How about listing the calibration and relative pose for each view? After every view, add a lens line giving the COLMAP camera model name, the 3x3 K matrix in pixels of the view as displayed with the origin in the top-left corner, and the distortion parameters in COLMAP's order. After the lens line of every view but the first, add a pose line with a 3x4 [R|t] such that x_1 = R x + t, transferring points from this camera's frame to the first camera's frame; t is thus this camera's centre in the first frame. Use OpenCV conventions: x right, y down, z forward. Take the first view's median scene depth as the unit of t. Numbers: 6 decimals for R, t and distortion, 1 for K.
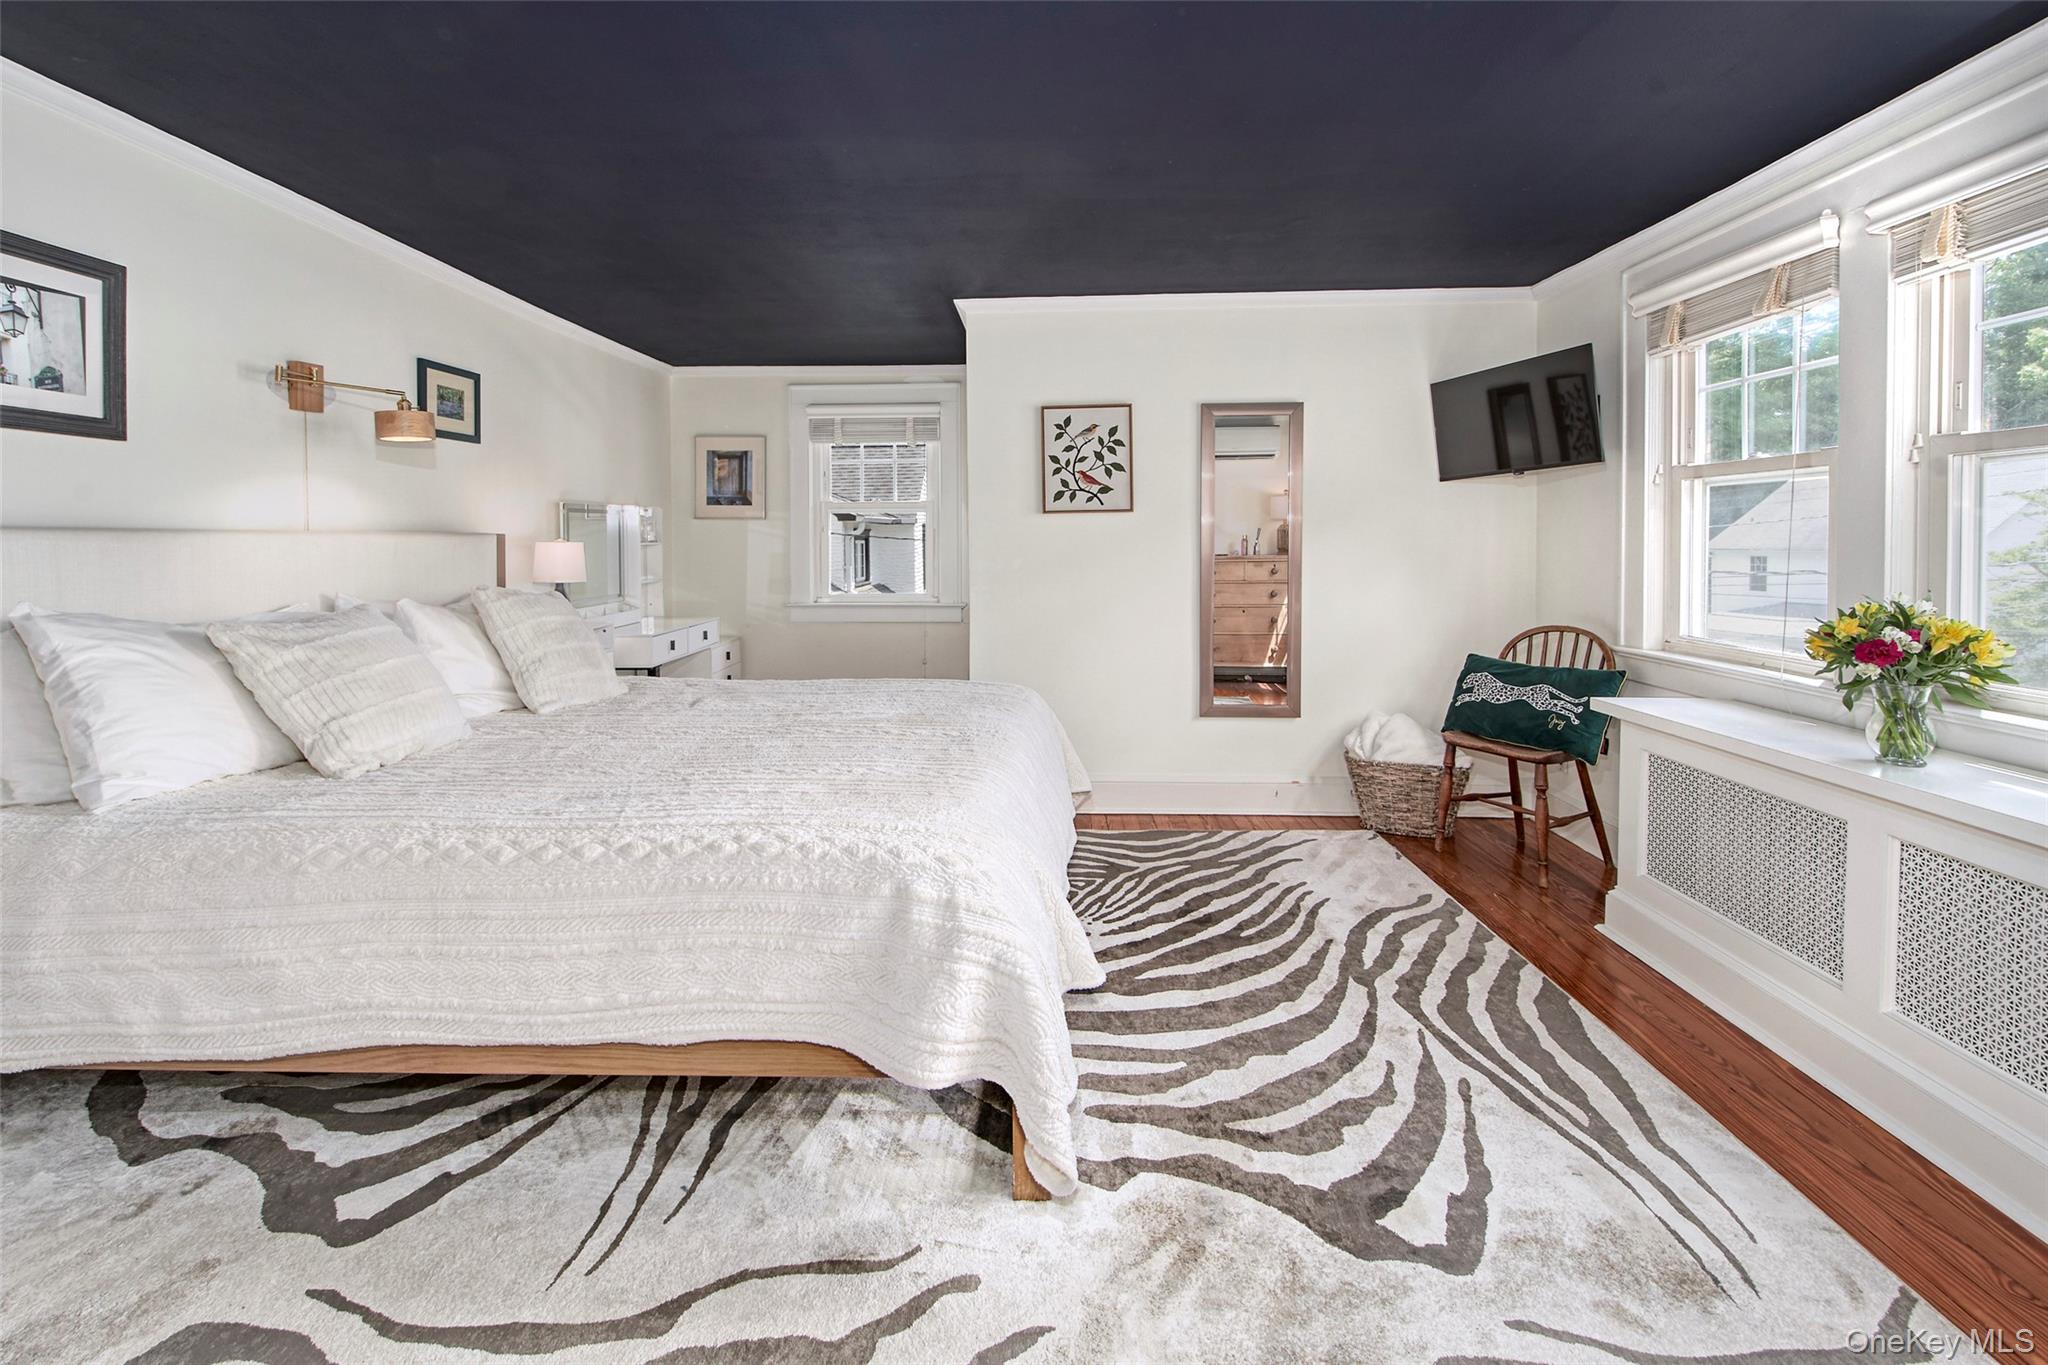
lens RADIAL K [[900.0, 0, 1012.9], [0, 900.0, 576.9], [0, 0, 1]] dist [0.021917, -0.017619]
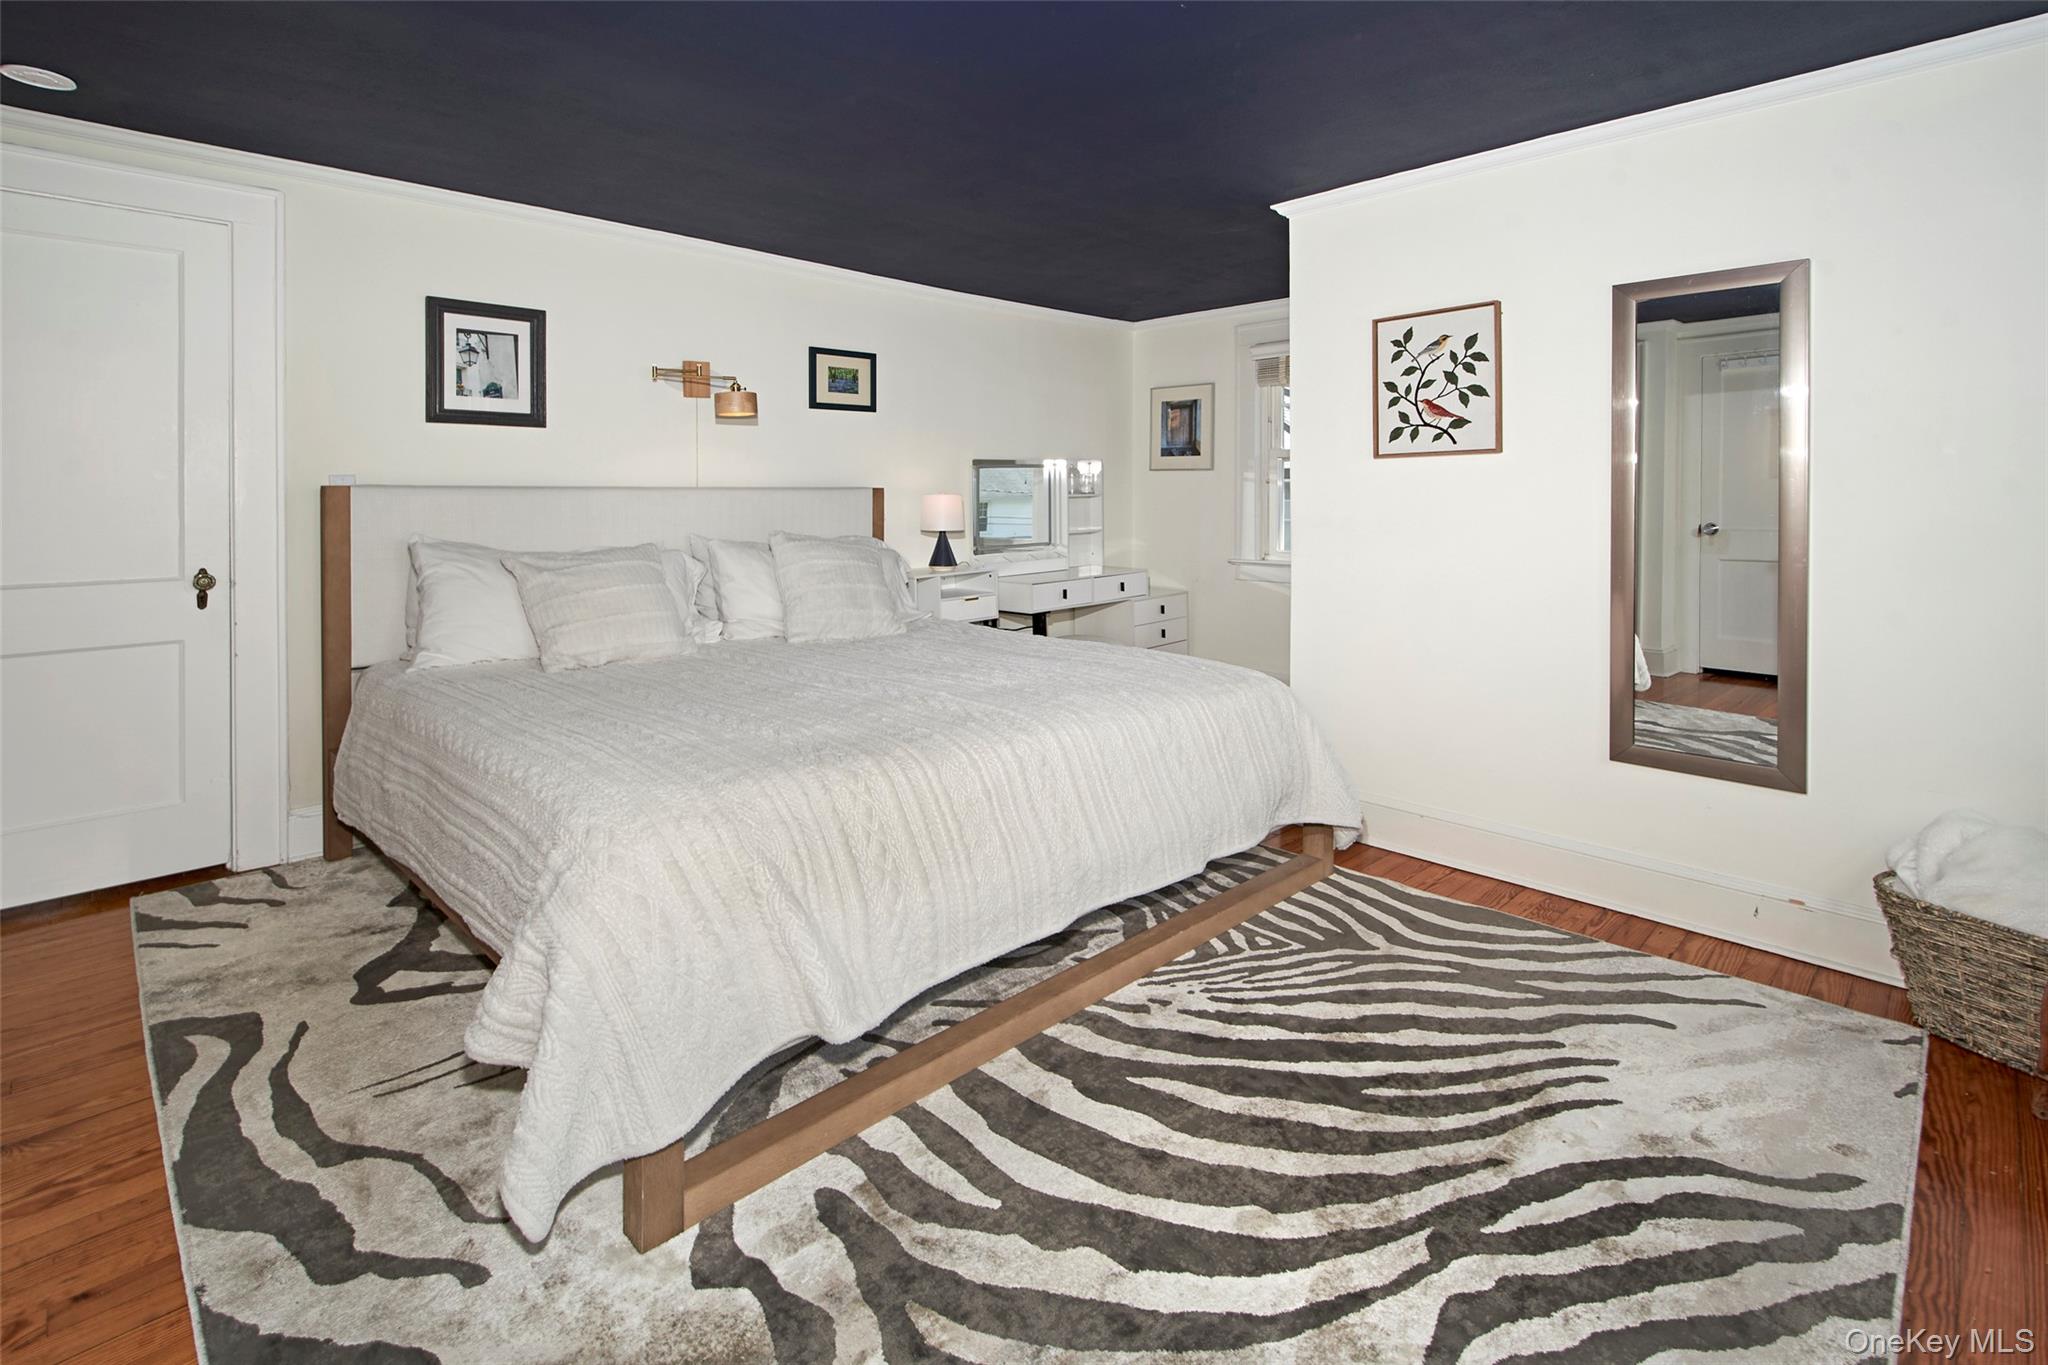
lens RADIAL K [[919.5, 0, 1025.5], [0, 919.5, 514.7], [0, 0, 1]] dist [0.002013, -0.000759]
pose [[0.748312, 0.015257, -0.663171, 0.454795], [-0.024542, 0.999688, -0.004693, -0.014324], [0.662893, 0.019788, 0.748453, 0.288781]]
